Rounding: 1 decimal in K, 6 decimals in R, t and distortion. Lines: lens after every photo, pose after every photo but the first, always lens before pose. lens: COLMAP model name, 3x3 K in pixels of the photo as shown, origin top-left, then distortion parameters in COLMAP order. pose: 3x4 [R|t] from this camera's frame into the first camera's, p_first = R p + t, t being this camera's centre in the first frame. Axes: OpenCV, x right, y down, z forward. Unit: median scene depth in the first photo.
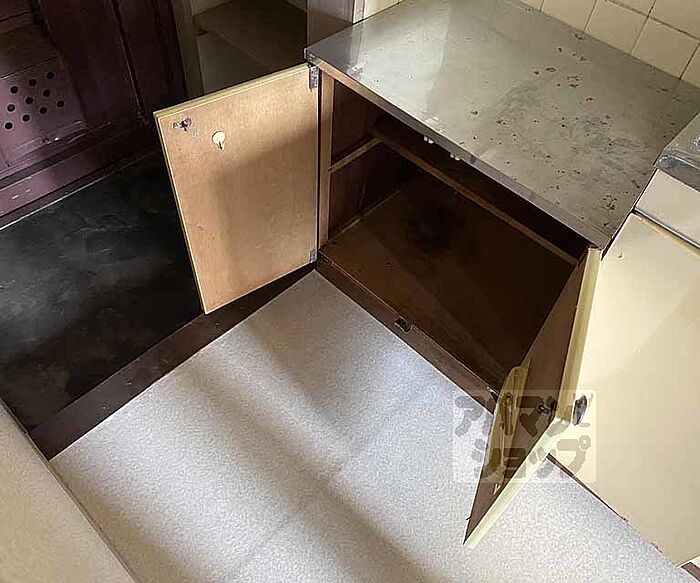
lens RADIAL K [[597.5, 0, 367.1], [0, 597.5, 283.7], [0, 0, 1]] dist [0.009917, -0.008693]
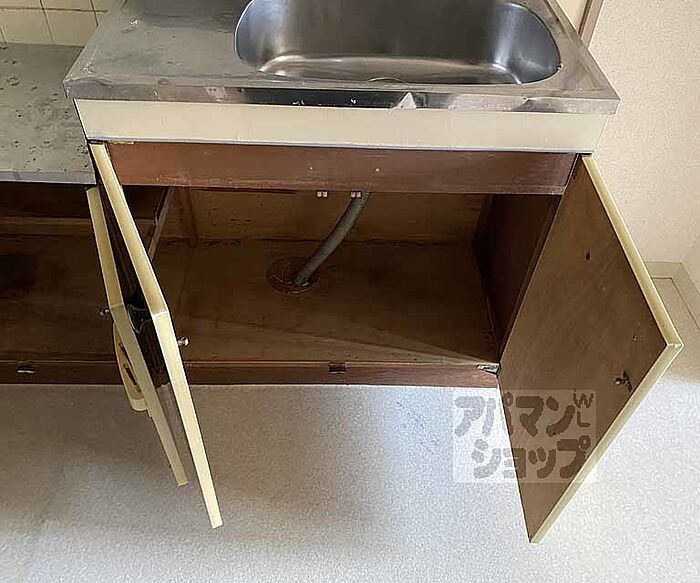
lens RADIAL K [[597.5, 0, 367.1], [0, 597.5, 283.7], [0, 0, 1]] dist [0.009917, -0.008693]
pose [[0.709283, -0.530241, 0.464502, 0.096609], [0.557384, 0.825259, 0.090945, 0.231041], [-0.431557, 0.194400, 0.880890, -0.178636]]
